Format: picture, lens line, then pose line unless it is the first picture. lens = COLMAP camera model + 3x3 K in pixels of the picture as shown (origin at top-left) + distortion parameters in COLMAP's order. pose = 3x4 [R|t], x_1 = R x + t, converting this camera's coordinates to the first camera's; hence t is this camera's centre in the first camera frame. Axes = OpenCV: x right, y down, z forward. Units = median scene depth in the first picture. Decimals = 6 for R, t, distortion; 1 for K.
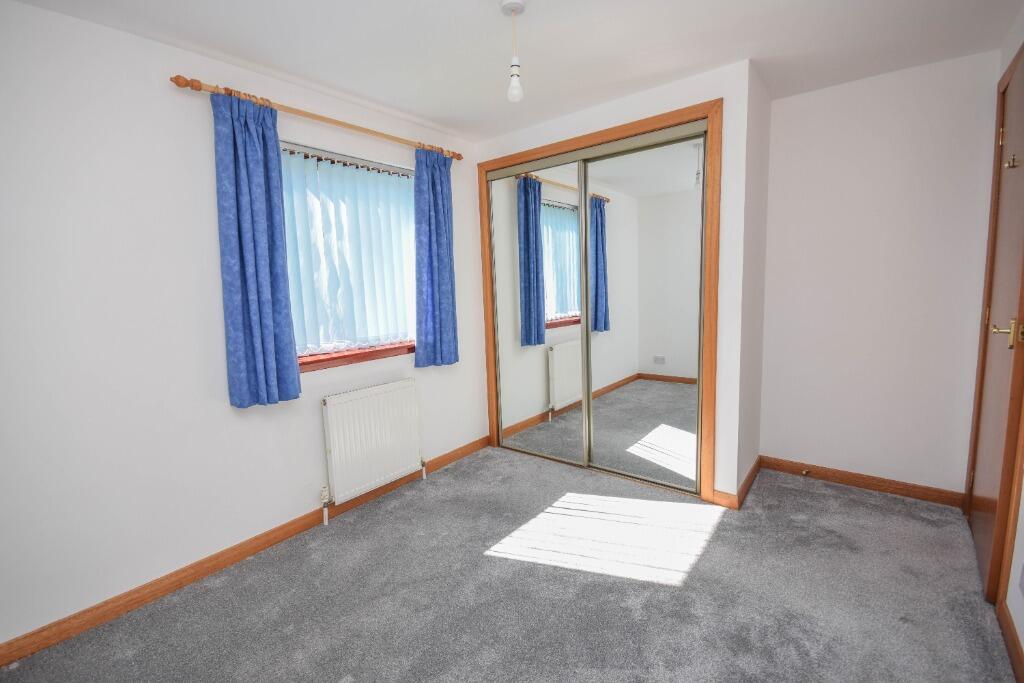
lens RADIAL K [[455.0, 0, 510.9], [0, 455.0, 338.3], [0, 0, 1]] dist [0.000926, 0.000092]
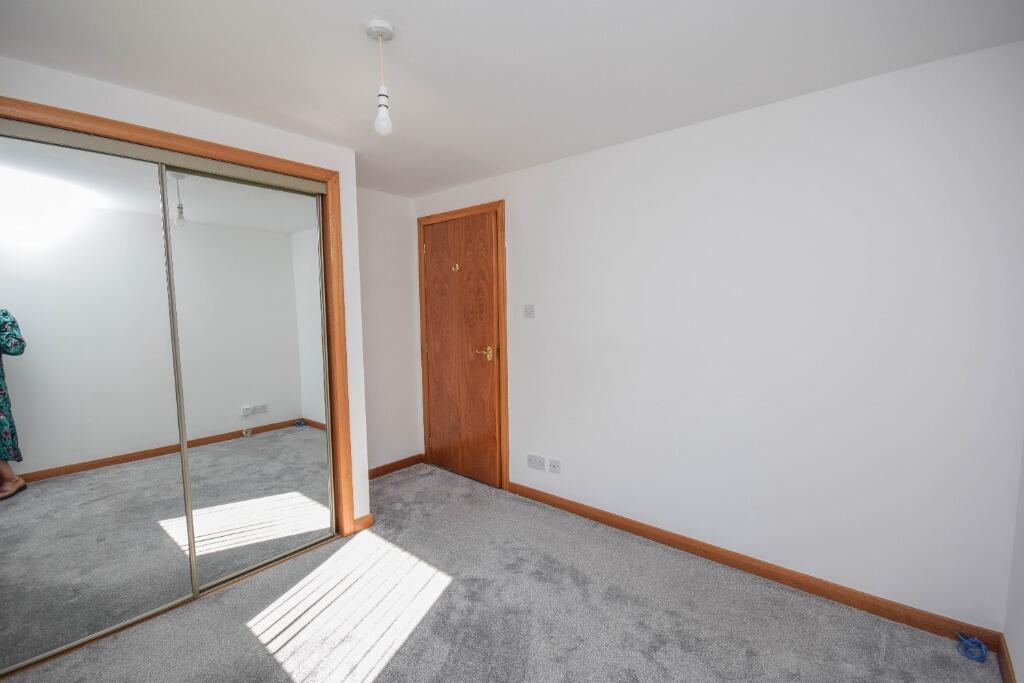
lens RADIAL K [[445.2, 0, 511.6], [0, 445.2, 345.5], [0, 0, 1]] dist [-0.000535, -0.000071]
pose [[0.025092, -0.051713, 0.998347, -0.639677], [0.133296, 0.989917, 0.047926, -0.092017], [-0.990759, 0.131873, 0.031732, 0.578225]]
